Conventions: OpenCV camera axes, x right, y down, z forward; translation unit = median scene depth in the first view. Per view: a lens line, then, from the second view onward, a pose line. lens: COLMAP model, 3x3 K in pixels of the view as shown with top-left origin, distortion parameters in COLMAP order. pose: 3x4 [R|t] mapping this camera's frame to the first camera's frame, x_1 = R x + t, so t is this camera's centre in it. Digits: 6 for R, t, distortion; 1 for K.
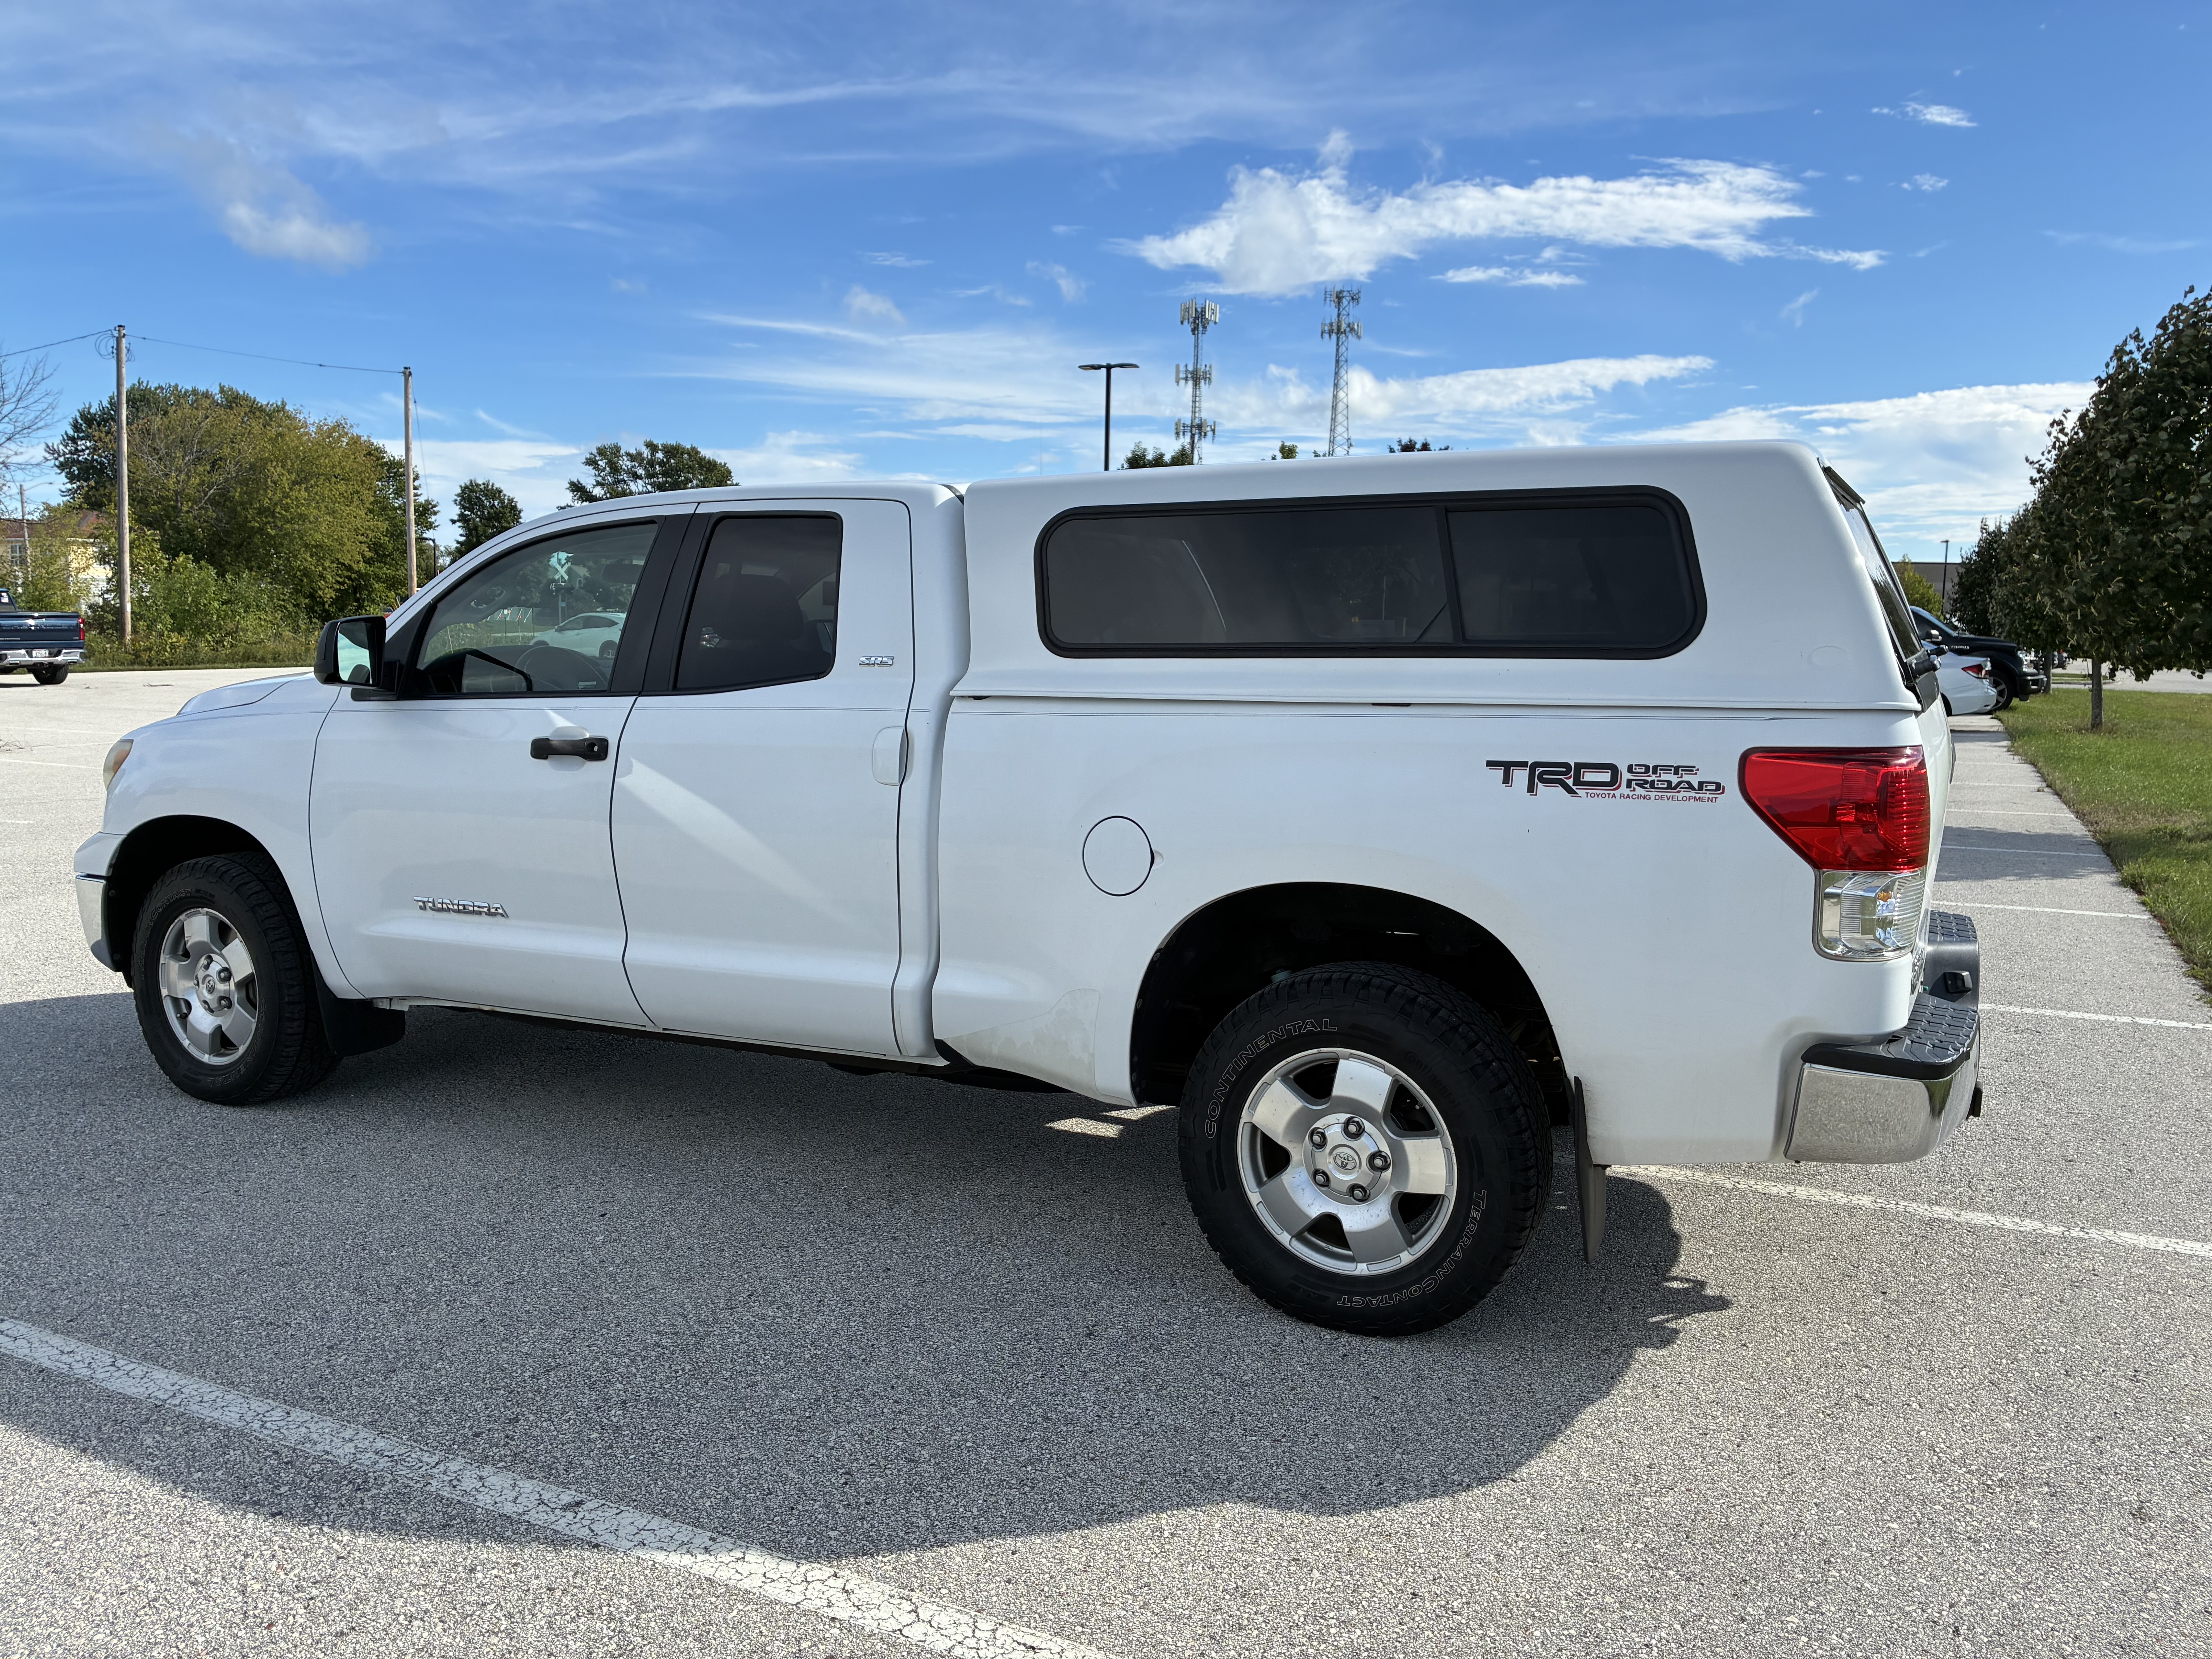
lens RADIAL K [[1724.2, 0, 1101.5], [0, 1724.2, 829.6], [0, 0, 1]] dist [-0.032200, -0.004021]
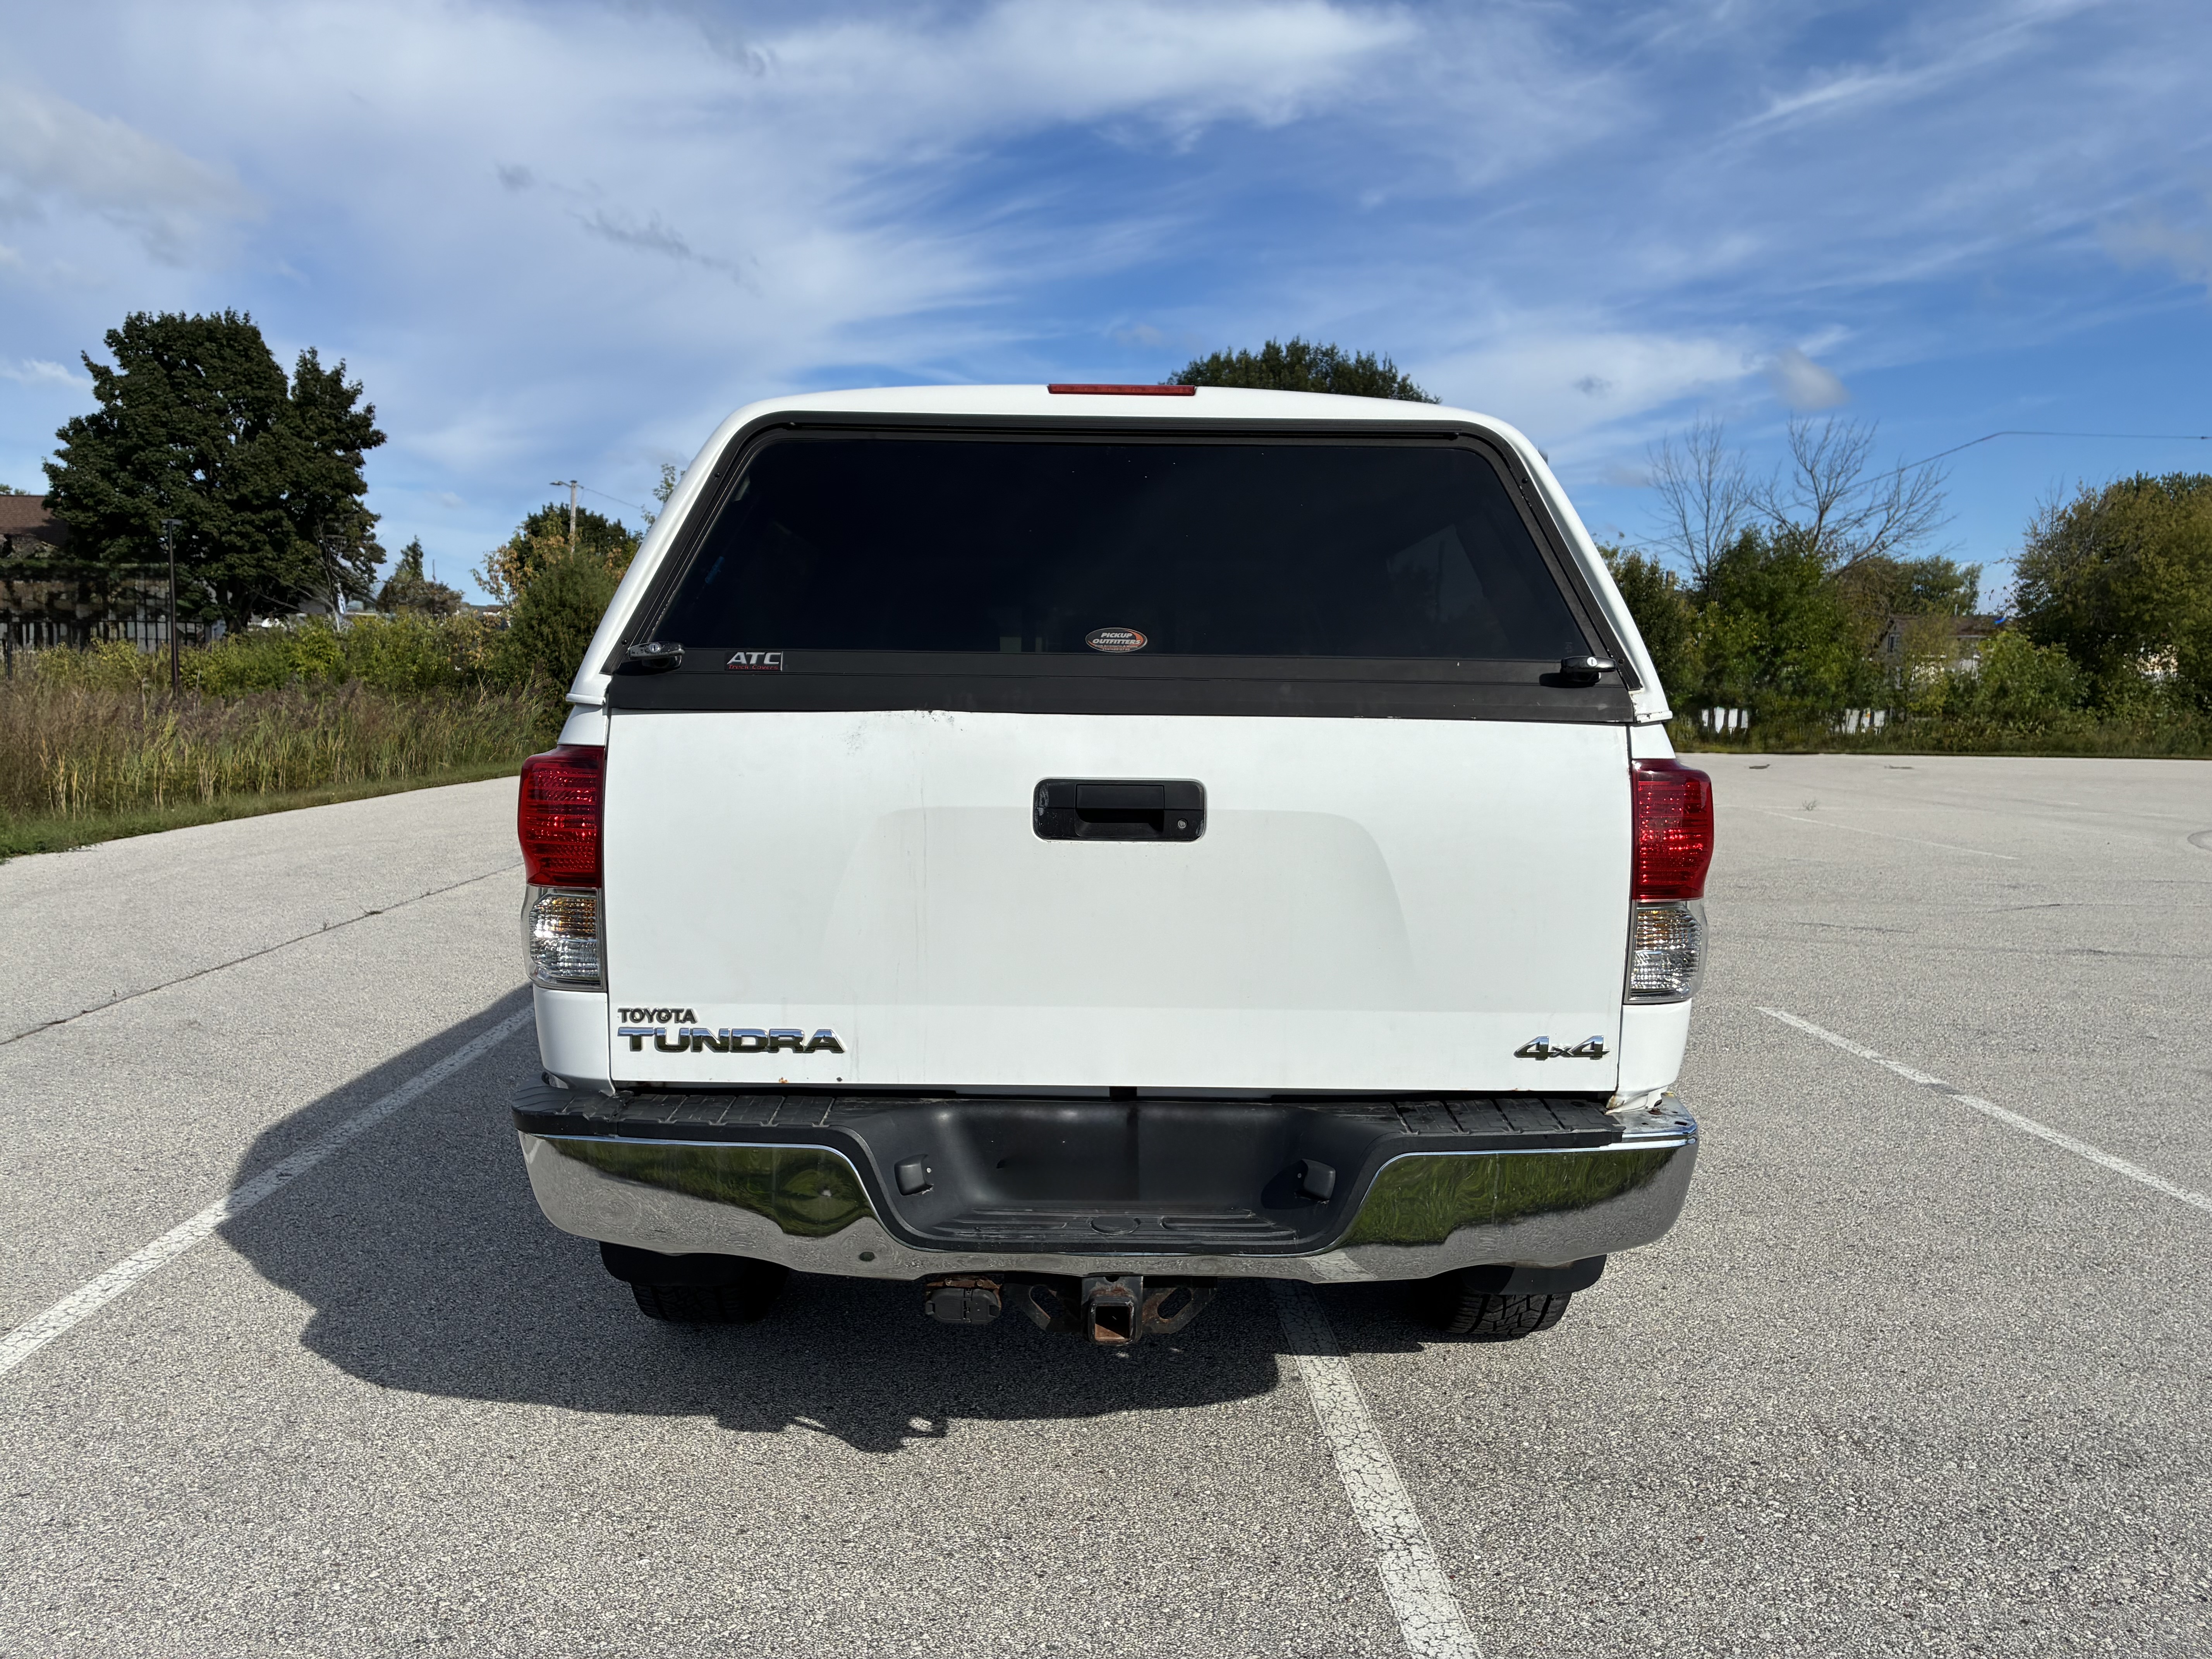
lens RADIAL K [[1724.2, 0, 1106.2], [0, 1724.2, 830.2], [0, 0, 1]] dist [-0.032200, -0.004021]
pose [[0.467735, 0.066377, -0.881373, 1.152019], [-0.114268, 0.993349, 0.014169, -0.051998], [0.876451, 0.094085, 0.472209, 0.672810]]
